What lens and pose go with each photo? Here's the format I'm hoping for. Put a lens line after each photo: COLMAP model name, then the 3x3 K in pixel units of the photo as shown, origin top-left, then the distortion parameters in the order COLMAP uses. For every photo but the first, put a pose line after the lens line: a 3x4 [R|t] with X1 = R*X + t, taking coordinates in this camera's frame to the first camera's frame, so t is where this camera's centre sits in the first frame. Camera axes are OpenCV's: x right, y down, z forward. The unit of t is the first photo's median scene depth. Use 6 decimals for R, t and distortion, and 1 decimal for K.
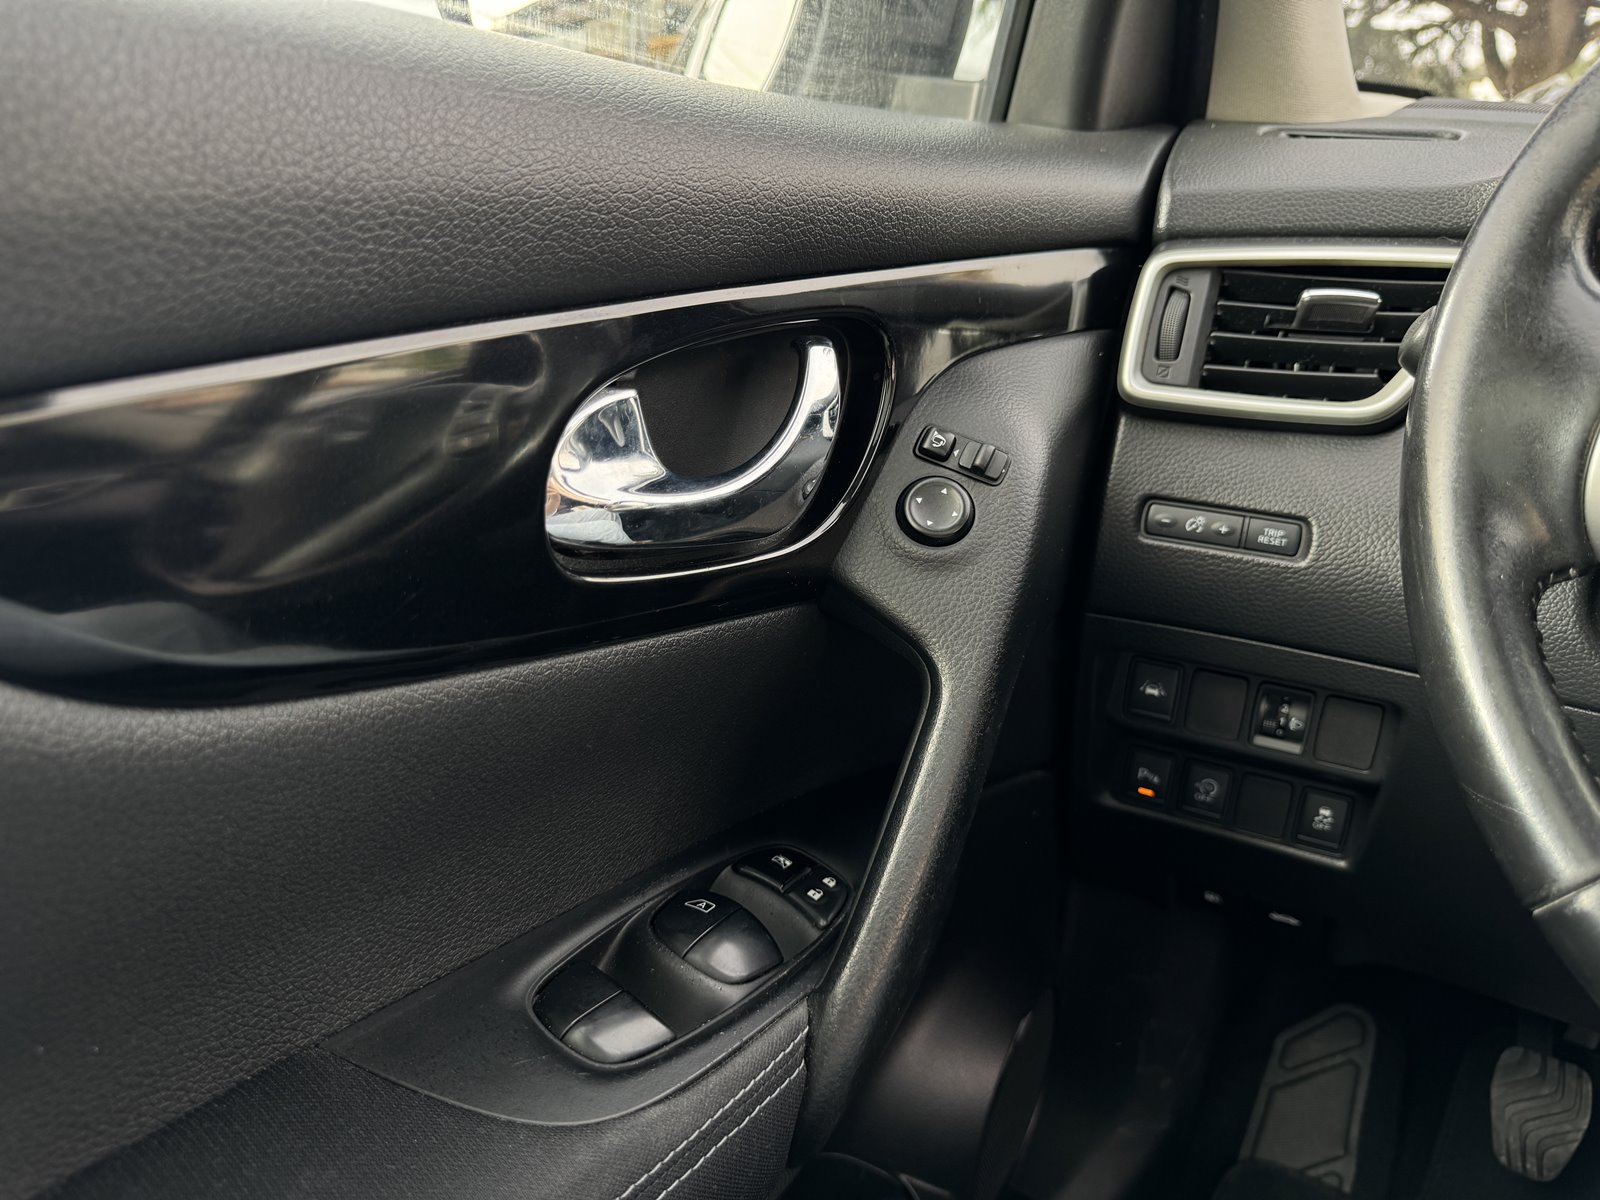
lens RADIAL K [[1166.7, 0, 800.0], [0, 1166.7, 600.0], [0, 0, 1]] dist [-0.004579, -0.002621]
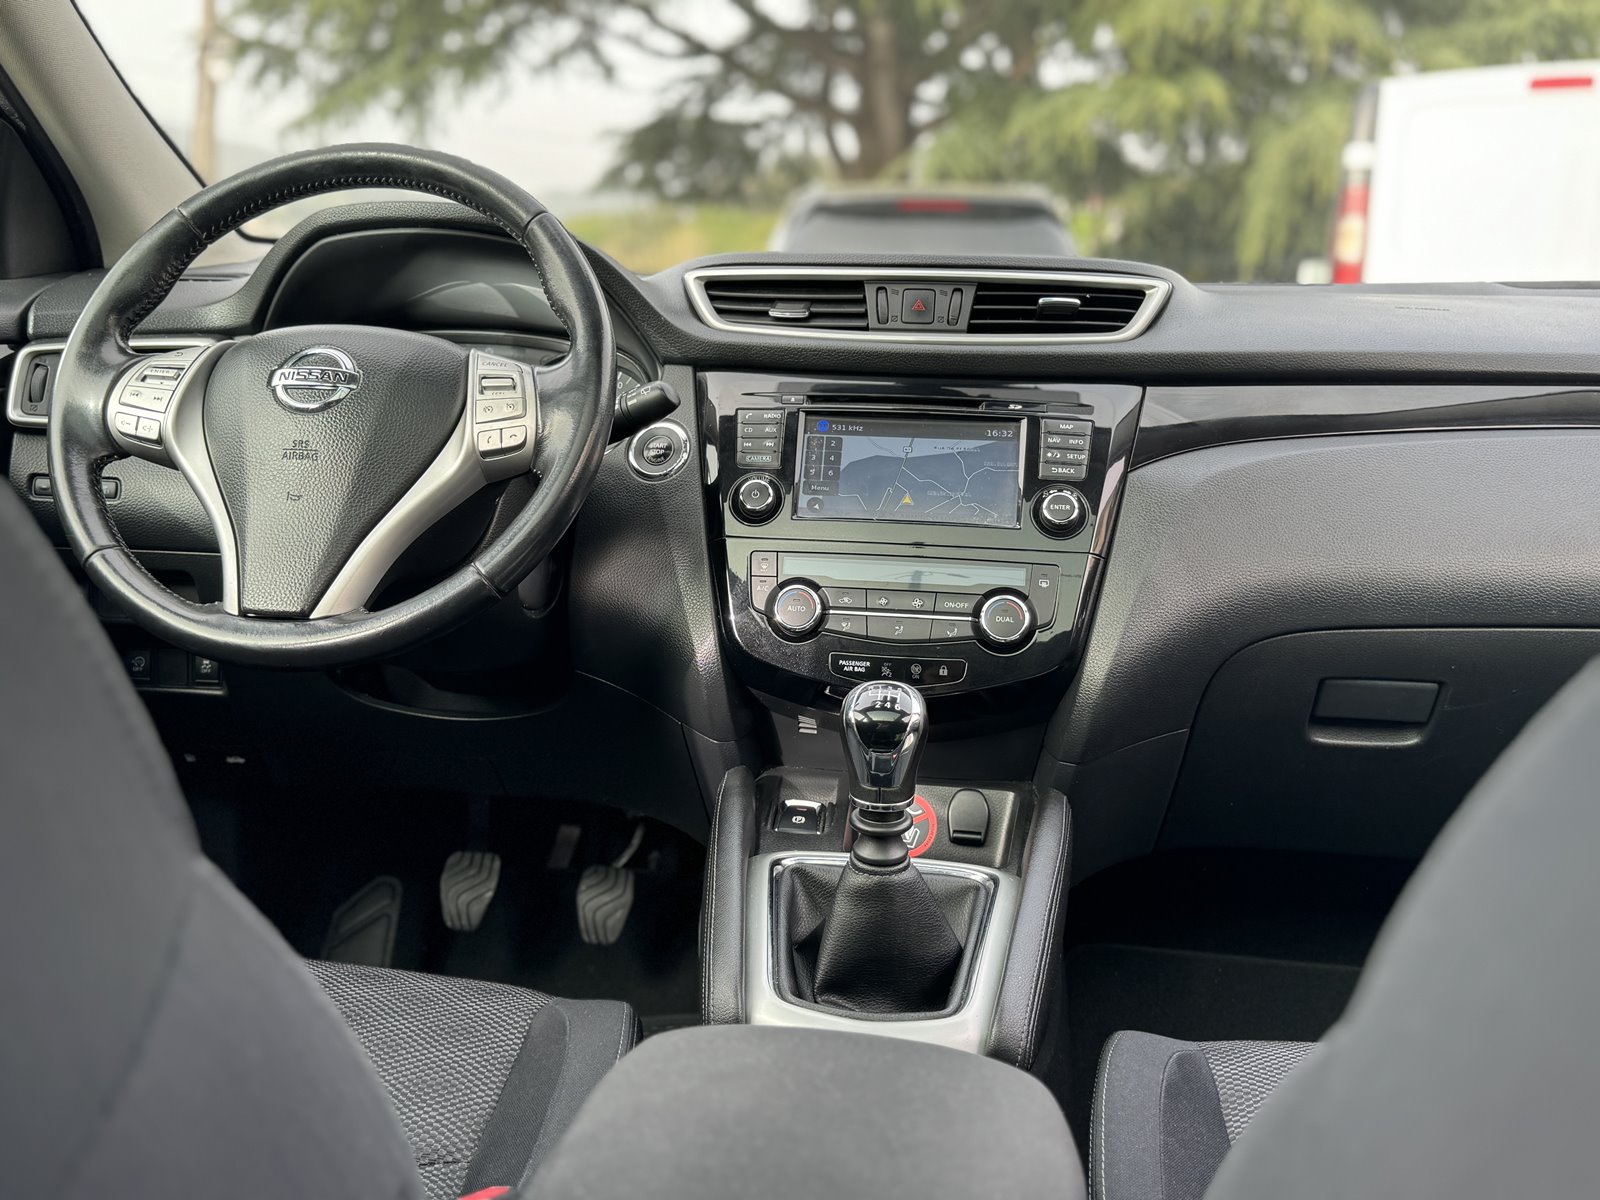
lens RADIAL K [[1483.4, 0, 804.8], [0, 1483.4, 589.4], [0, 0, 1]] dist [0.144028, -0.337529]
pose [[0.894070, -0.098970, 0.436856, 0.331162], [0.160227, 0.981418, -0.105580, 0.528141], [-0.418289, 0.164391, 0.893314, -1.577464]]
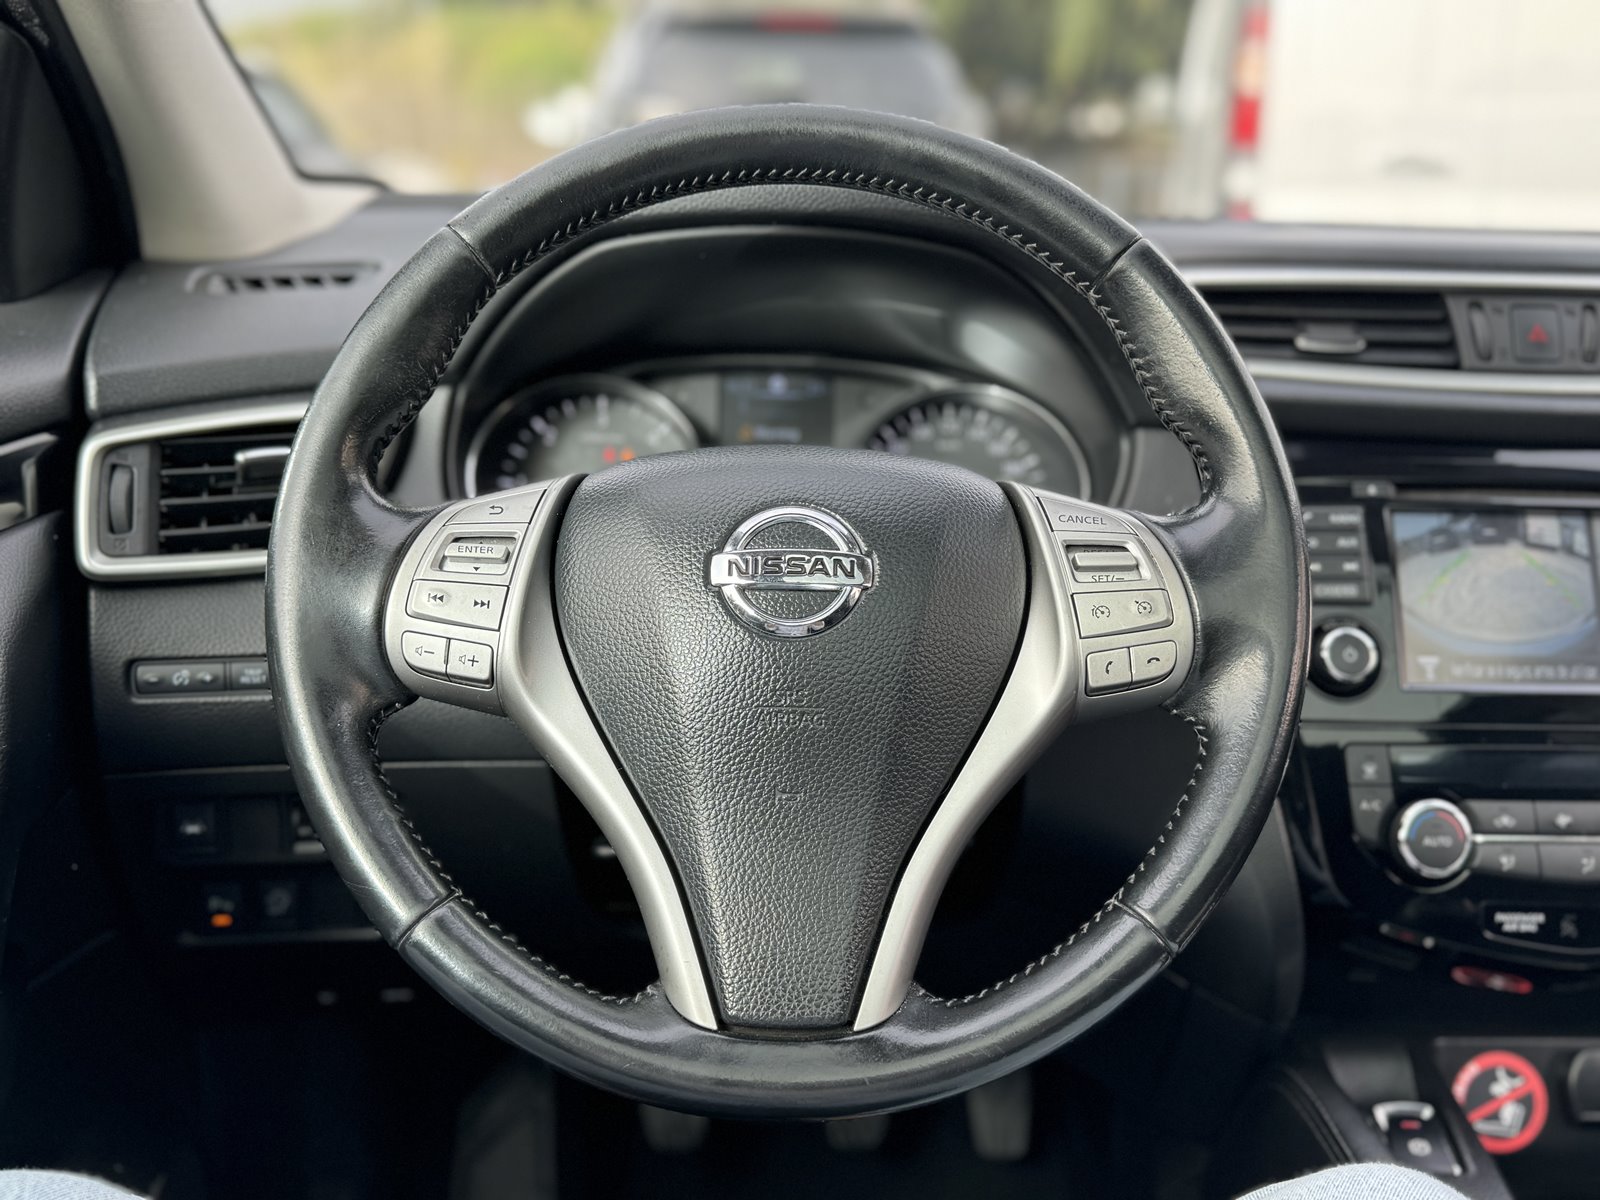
lens RADIAL K [[1506.6, 0, 800.0], [0, 1506.6, 600.0], [0, 0, 1]] dist [0.146206, -0.355228]
pose [[0.819735, -0.189921, 0.540337, 0.053486], [0.200542, 0.978875, 0.039823, -0.075876], [-0.536486, 0.075716, 0.840506, -0.511997]]
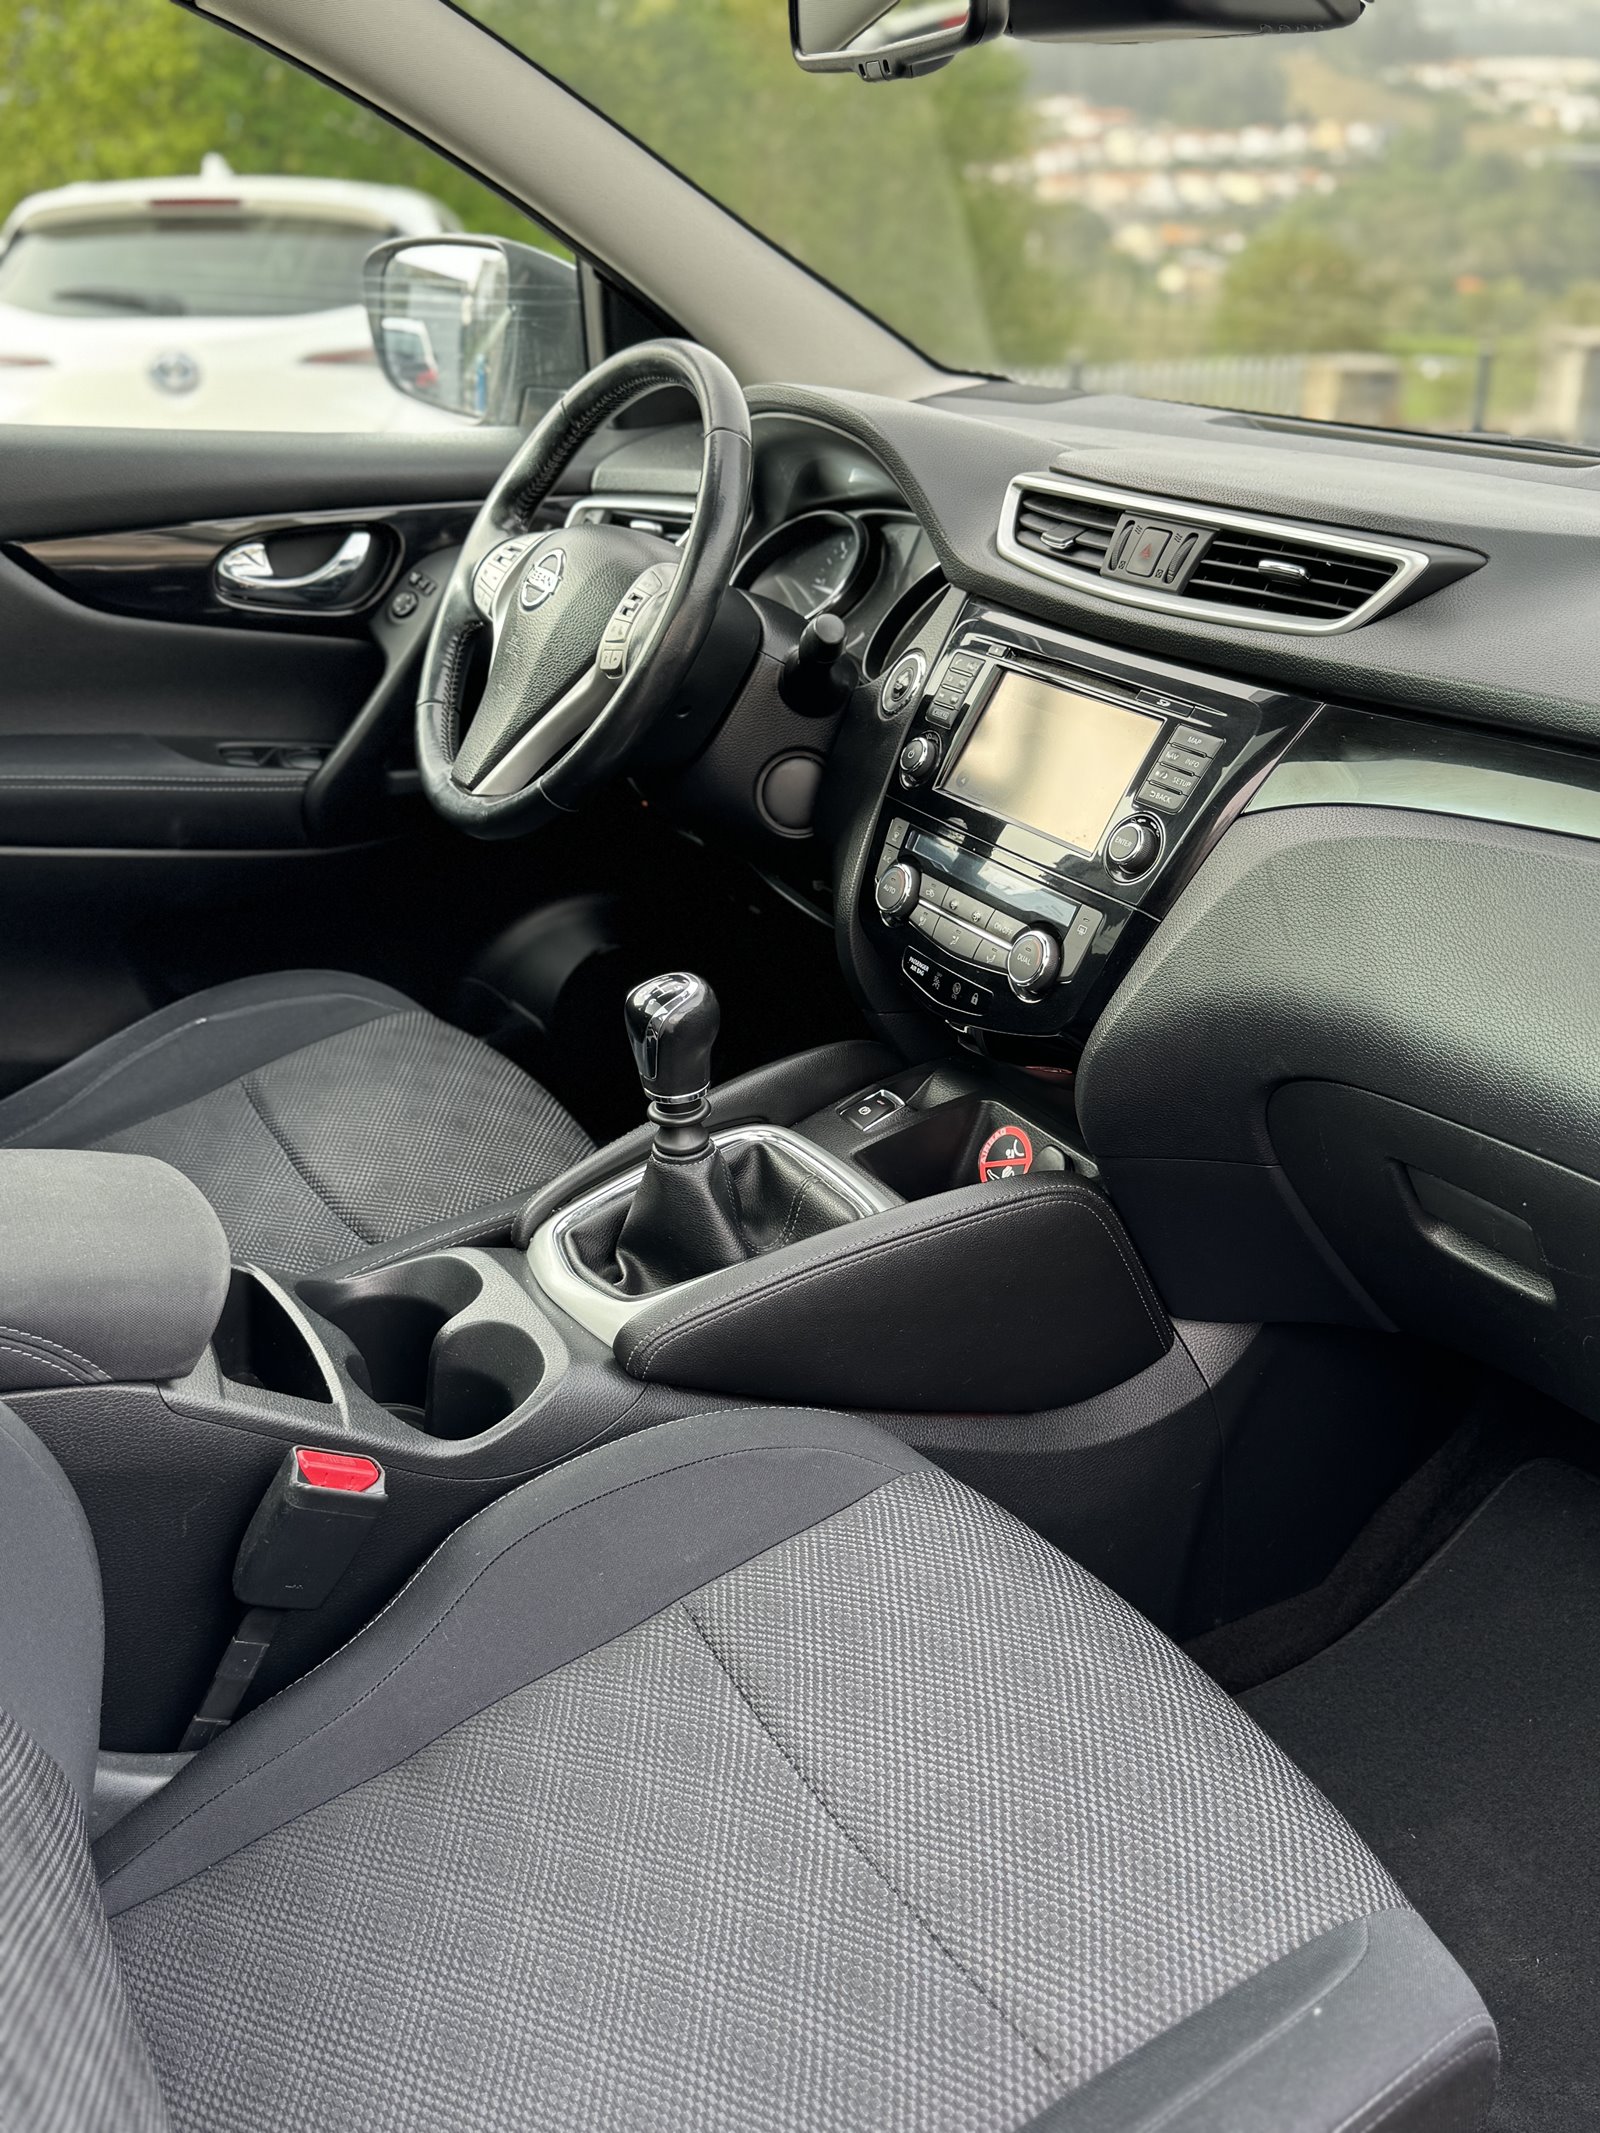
lens RADIAL K [[2008.5, 0, 800.0], [0, 2008.5, 1066.5], [0, 0, 1]] dist [0.146206, -0.355228]
pose [[0.892337, 0.156500, -0.423370, 2.340513], [-0.138086, 0.987649, 0.074044, 0.374817], [0.429729, -0.007610, 0.902926, -2.090511]]
